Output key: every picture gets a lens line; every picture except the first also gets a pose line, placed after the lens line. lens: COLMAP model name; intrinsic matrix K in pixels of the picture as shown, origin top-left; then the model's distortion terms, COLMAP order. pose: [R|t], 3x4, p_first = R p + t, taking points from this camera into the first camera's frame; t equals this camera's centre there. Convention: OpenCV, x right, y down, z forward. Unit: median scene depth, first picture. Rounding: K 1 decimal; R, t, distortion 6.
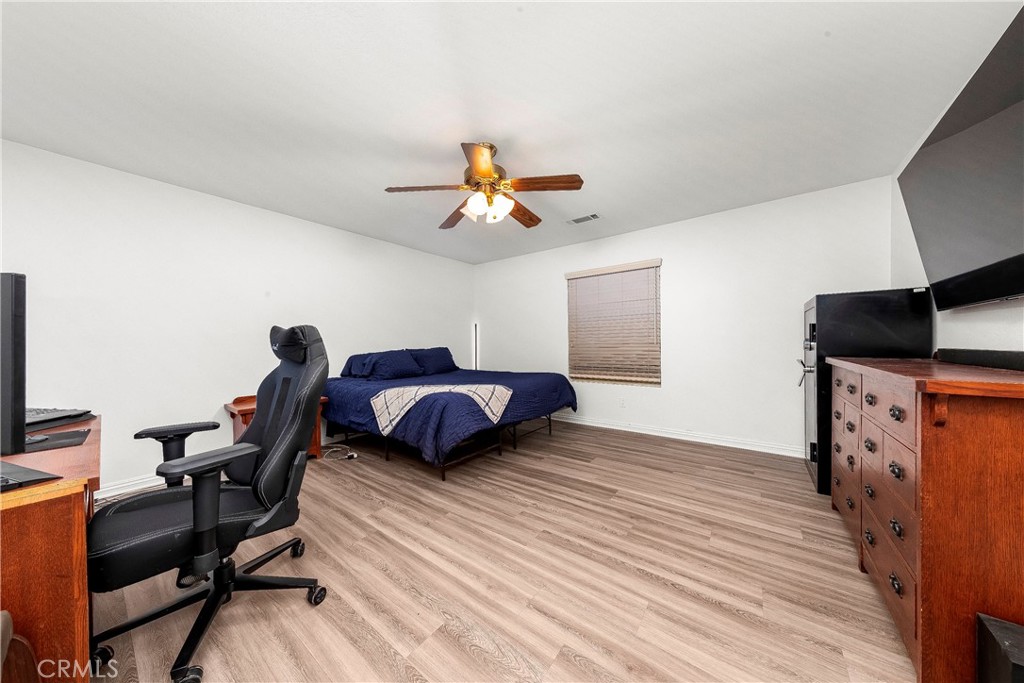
lens RADIAL K [[321.1, 0, 512.0], [0, 321.1, 341.5], [0, 0, 1]] dist [-0.000072, -0.000006]
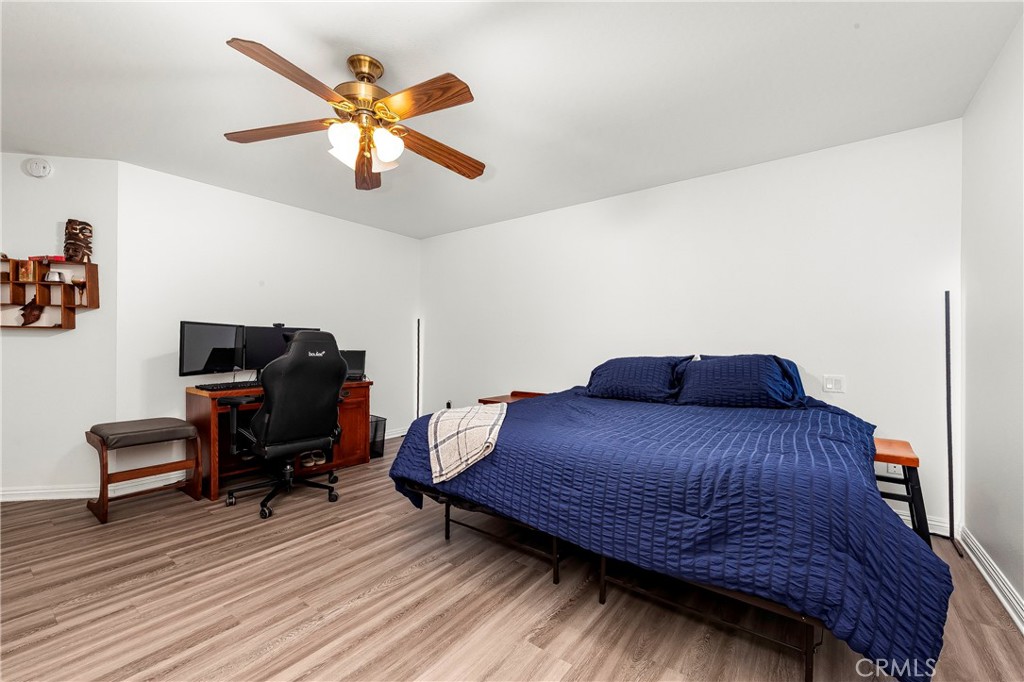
lens RADIAL K [[416.0, 0, 512.0], [0, 416.0, 341.0], [0, 0, 1]] dist [0.000450, 0.000007]
pose [[0.005497, 0.000963, -0.999984, 0.800093], [-0.000403, 0.999999, 0.000960, -0.006748], [0.999985, 0.000398, 0.005498, 1.282333]]
